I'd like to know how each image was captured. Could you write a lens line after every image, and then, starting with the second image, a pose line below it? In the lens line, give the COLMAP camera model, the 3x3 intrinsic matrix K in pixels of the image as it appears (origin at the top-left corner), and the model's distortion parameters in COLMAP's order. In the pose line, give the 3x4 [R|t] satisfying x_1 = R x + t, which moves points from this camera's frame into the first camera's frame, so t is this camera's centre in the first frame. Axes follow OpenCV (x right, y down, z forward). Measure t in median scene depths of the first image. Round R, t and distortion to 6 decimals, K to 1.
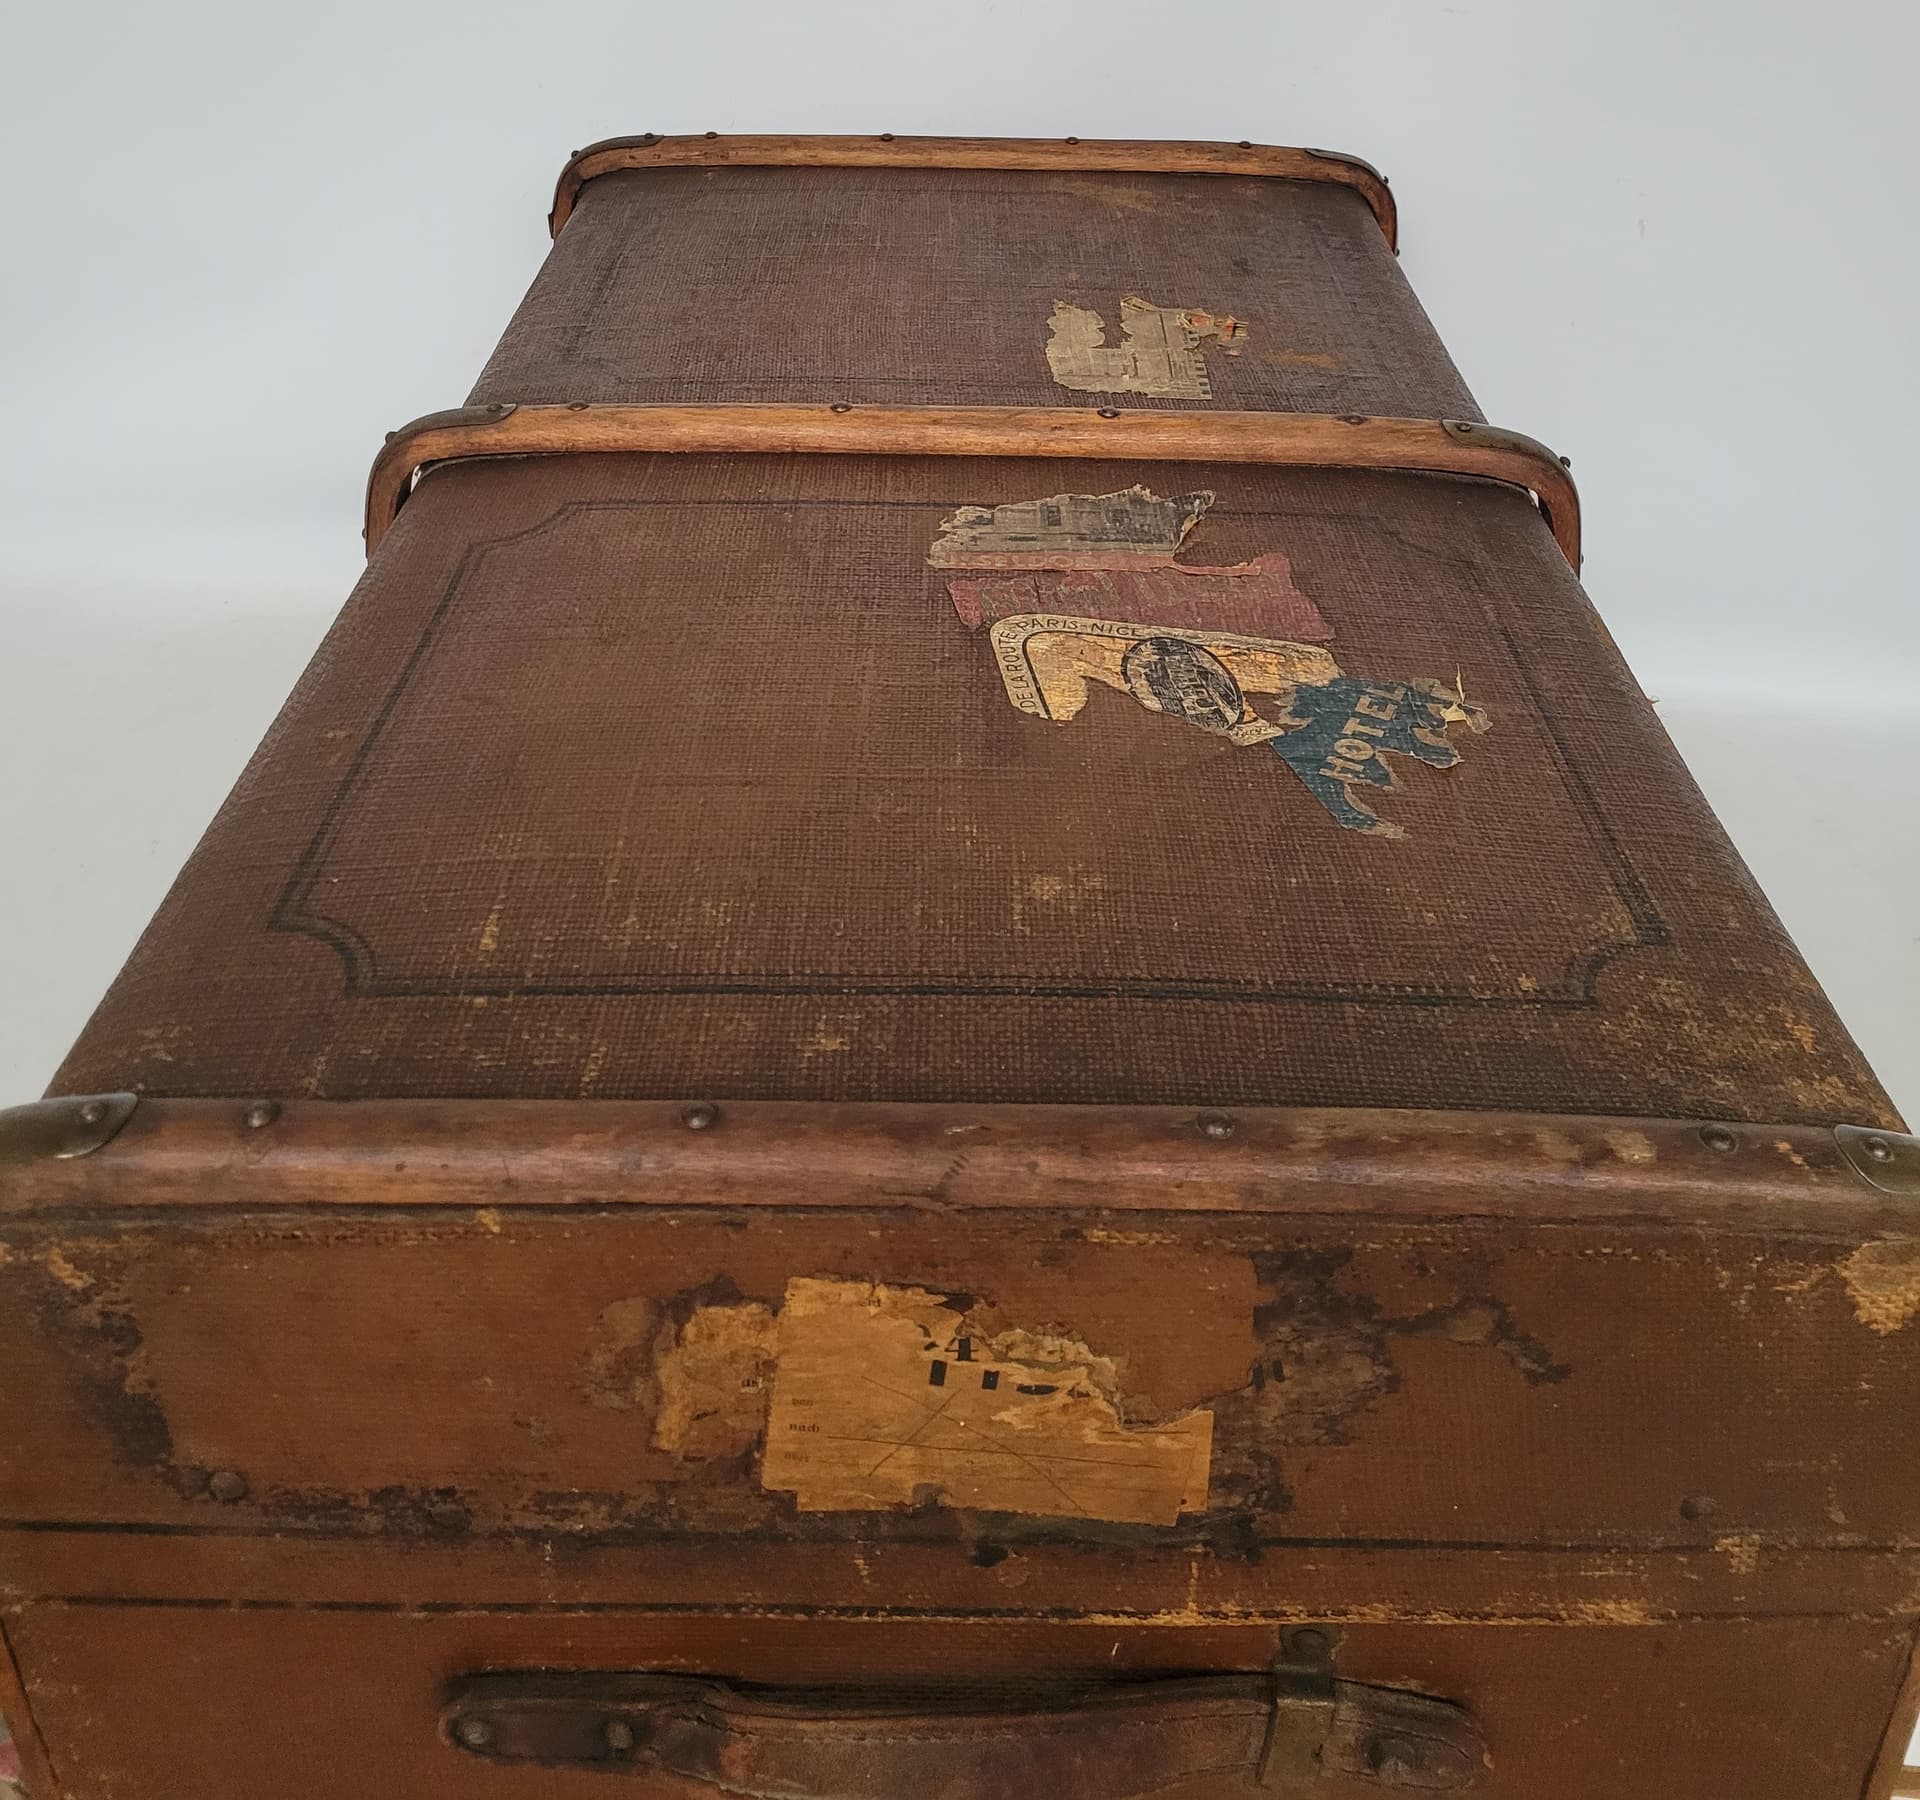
lens RADIAL K [[1708.4, 0, 965.0], [0, 1708.4, 905.5], [0, 0, 1]] dist [0.011106, -0.016957]
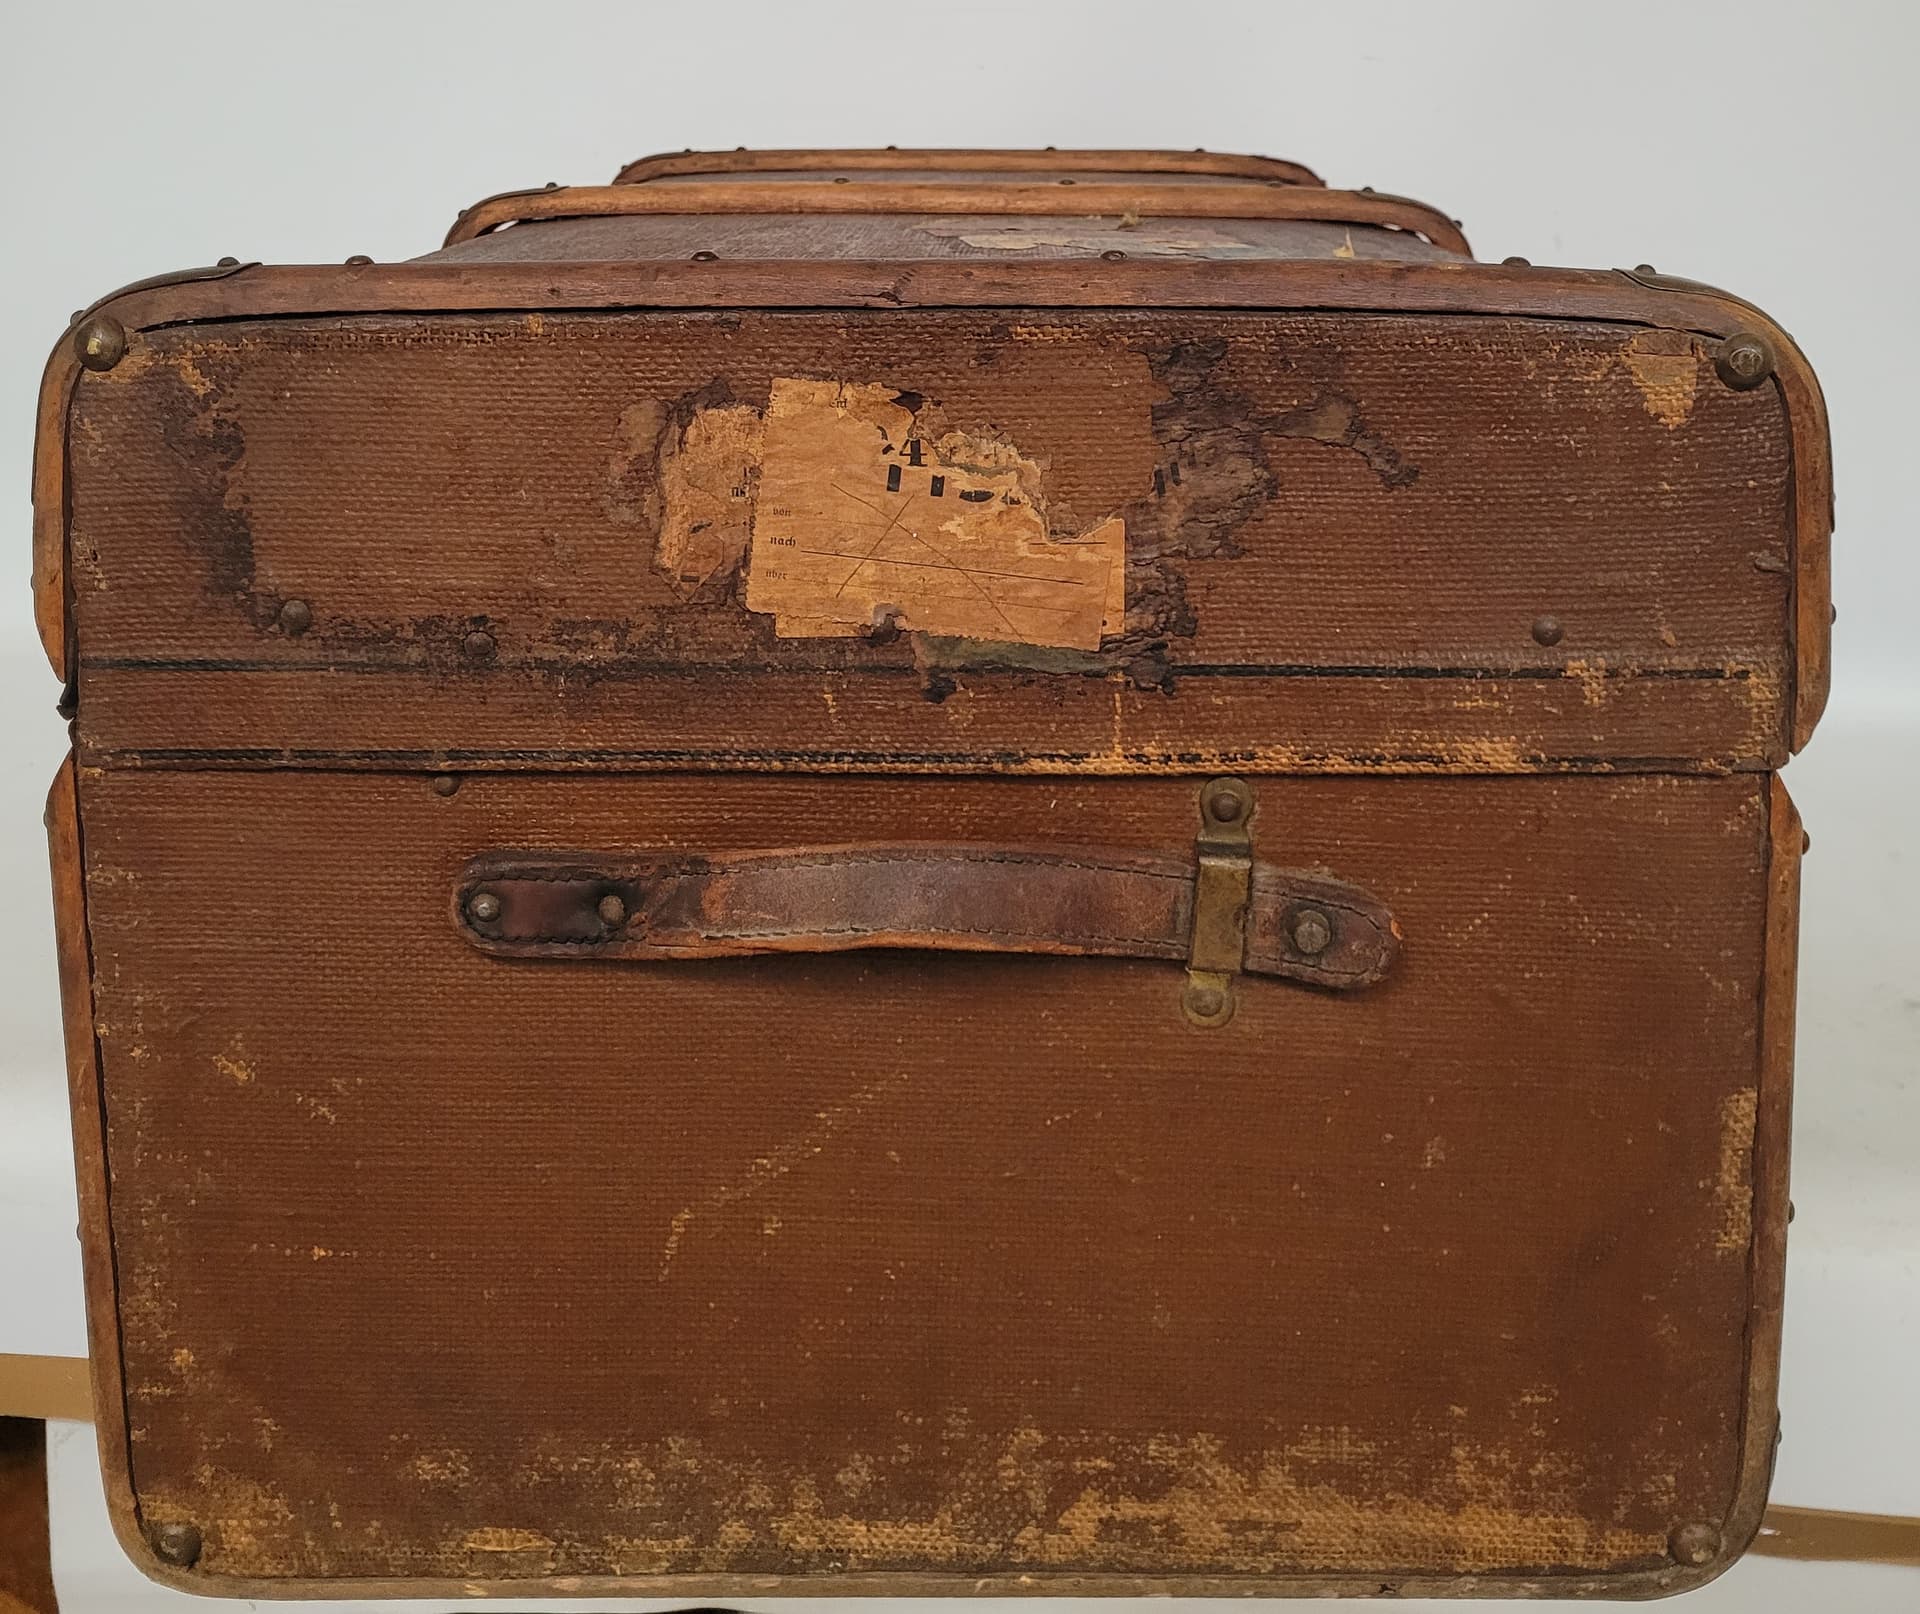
lens RADIAL K [[1791.4, 0, 961.2], [0, 1791.4, 787.6], [0, 0, 1]] dist [0.006758, 0.000000]
pose [[0.999881, -0.005063, -0.014551, 0.047056], [0.001012, 0.964004, -0.265886, 0.787927], [0.015373, 0.265839, 0.963895, -0.157142]]
